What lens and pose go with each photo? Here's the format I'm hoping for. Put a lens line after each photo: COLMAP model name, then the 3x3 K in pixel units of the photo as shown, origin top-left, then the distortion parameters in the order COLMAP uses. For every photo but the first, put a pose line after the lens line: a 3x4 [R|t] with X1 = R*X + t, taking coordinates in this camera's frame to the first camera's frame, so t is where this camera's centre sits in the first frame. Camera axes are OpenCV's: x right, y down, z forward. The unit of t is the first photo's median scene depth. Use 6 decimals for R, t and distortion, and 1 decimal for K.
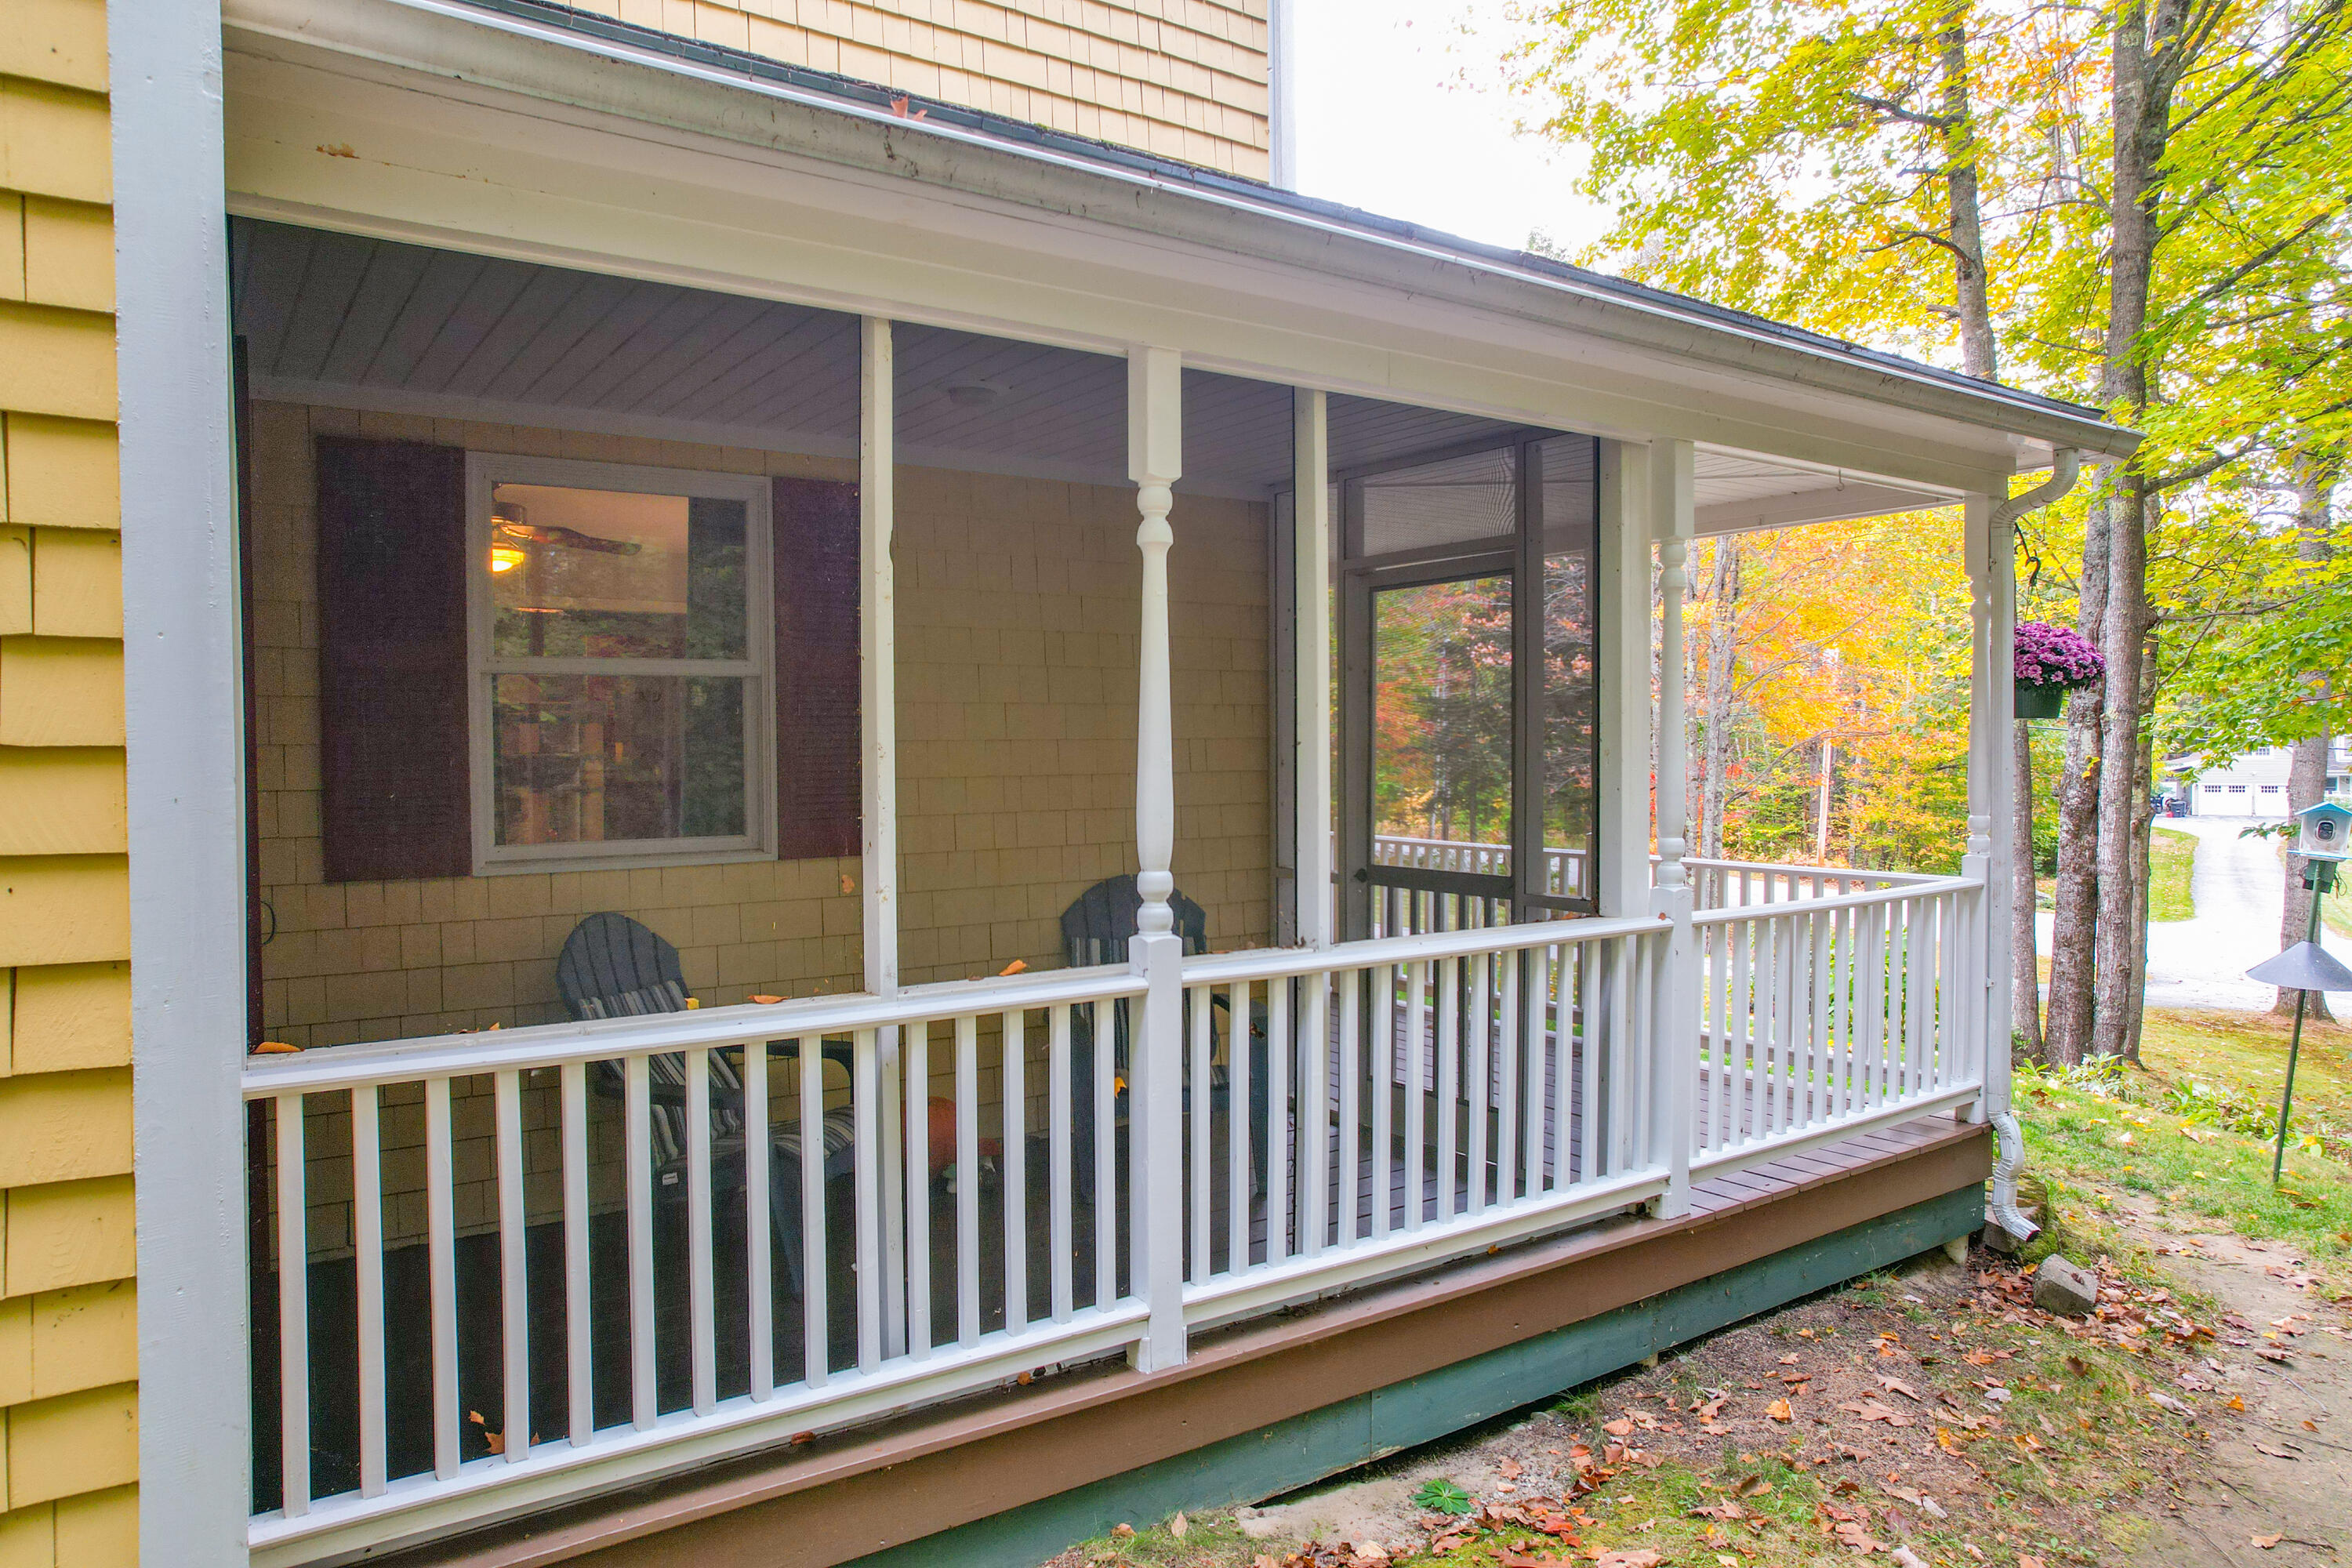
lens RADIAL K [[1565.2, 0, 1149.2], [0, 1565.2, 794.5], [0, 0, 1]] dist [-0.080157, 0.076740]
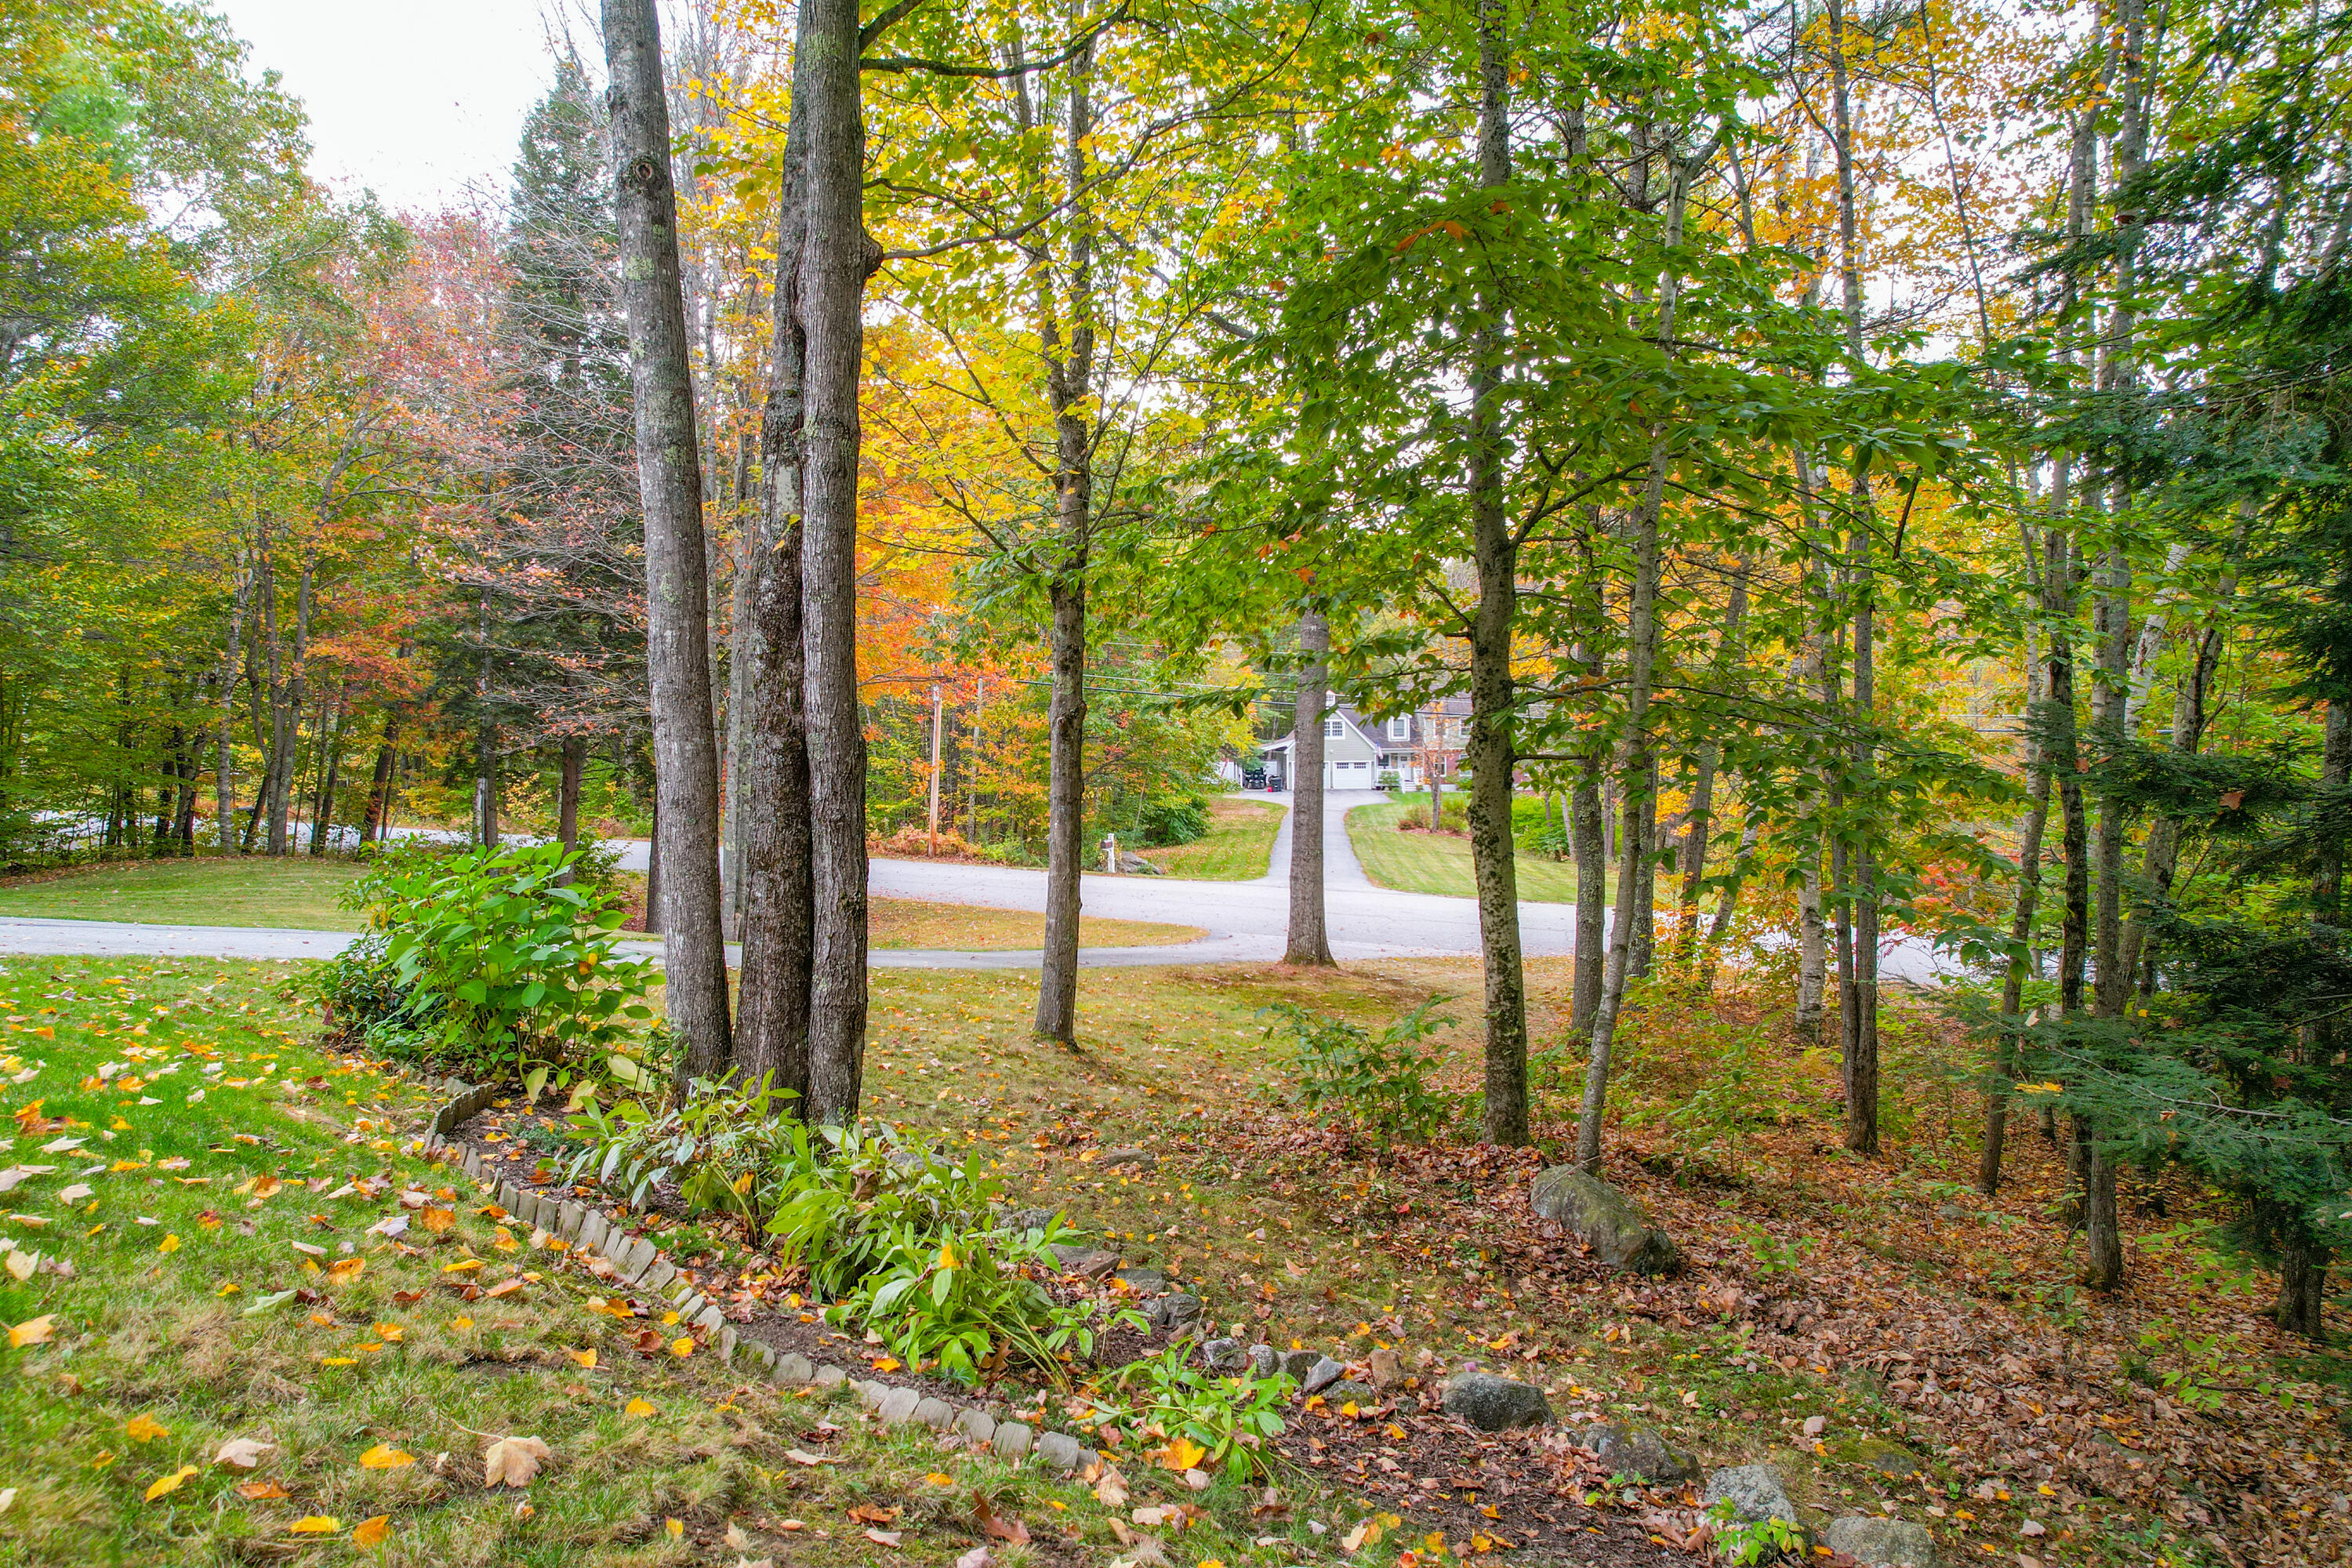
lens RADIAL K [[1498.6, 0, 1166.2], [0, 1498.6, 775.6], [0, 0, 1]] dist [-0.071871, 0.063762]
pose [[0.877103, -0.011491, 0.480164, 0.473233], [0.018605, 0.999776, -0.010060, 0.074690], [-0.479941, 0.017757, 0.877121, 0.473089]]
